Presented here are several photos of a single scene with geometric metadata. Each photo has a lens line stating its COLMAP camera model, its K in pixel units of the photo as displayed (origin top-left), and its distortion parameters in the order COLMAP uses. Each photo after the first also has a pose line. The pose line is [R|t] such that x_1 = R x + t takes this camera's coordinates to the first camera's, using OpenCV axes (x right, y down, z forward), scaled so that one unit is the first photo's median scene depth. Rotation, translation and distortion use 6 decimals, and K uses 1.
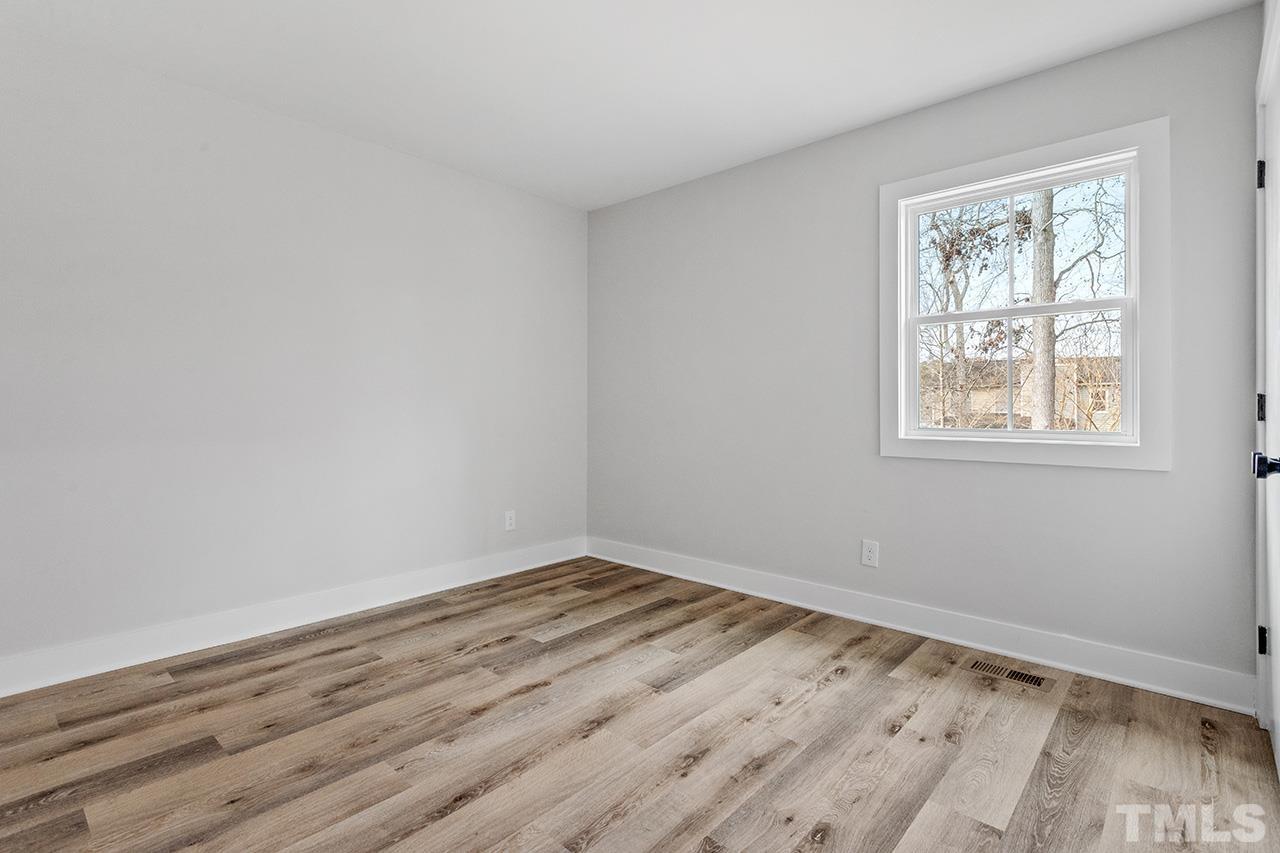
lens RADIAL K [[611.7, 0, 638.8], [0, 611.7, 418.8], [0, 0, 1]] dist [0.000487, 0.001025]
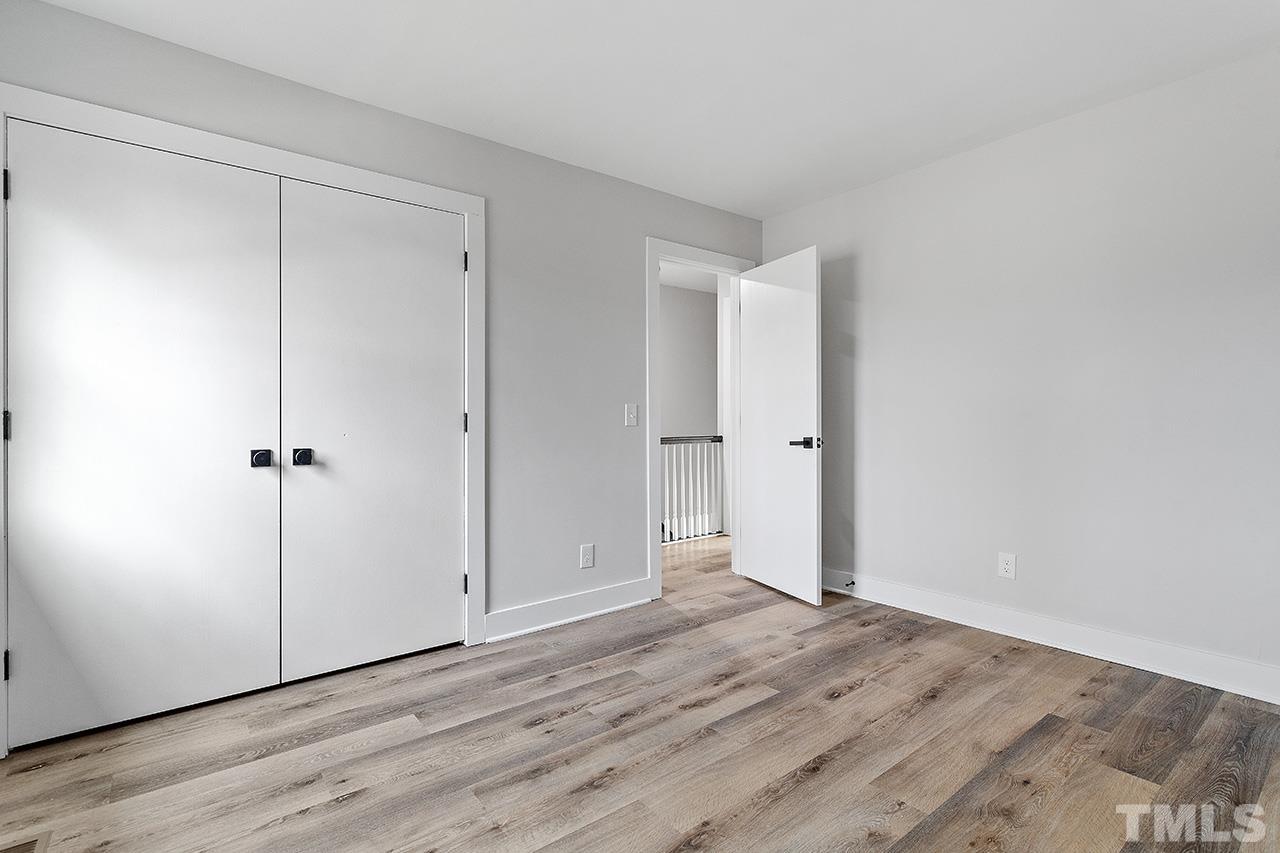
lens RADIAL K [[611.7, 0, 642.2], [0, 611.7, 418.0], [0, 0, 1]] dist [0.000487, 0.001025]
pose [[-0.987406, 0.004595, 0.158139, -0.147835], [0.008437, 0.999685, 0.023635, -0.050403], [-0.157981, 0.024671, -0.987134, 1.977407]]
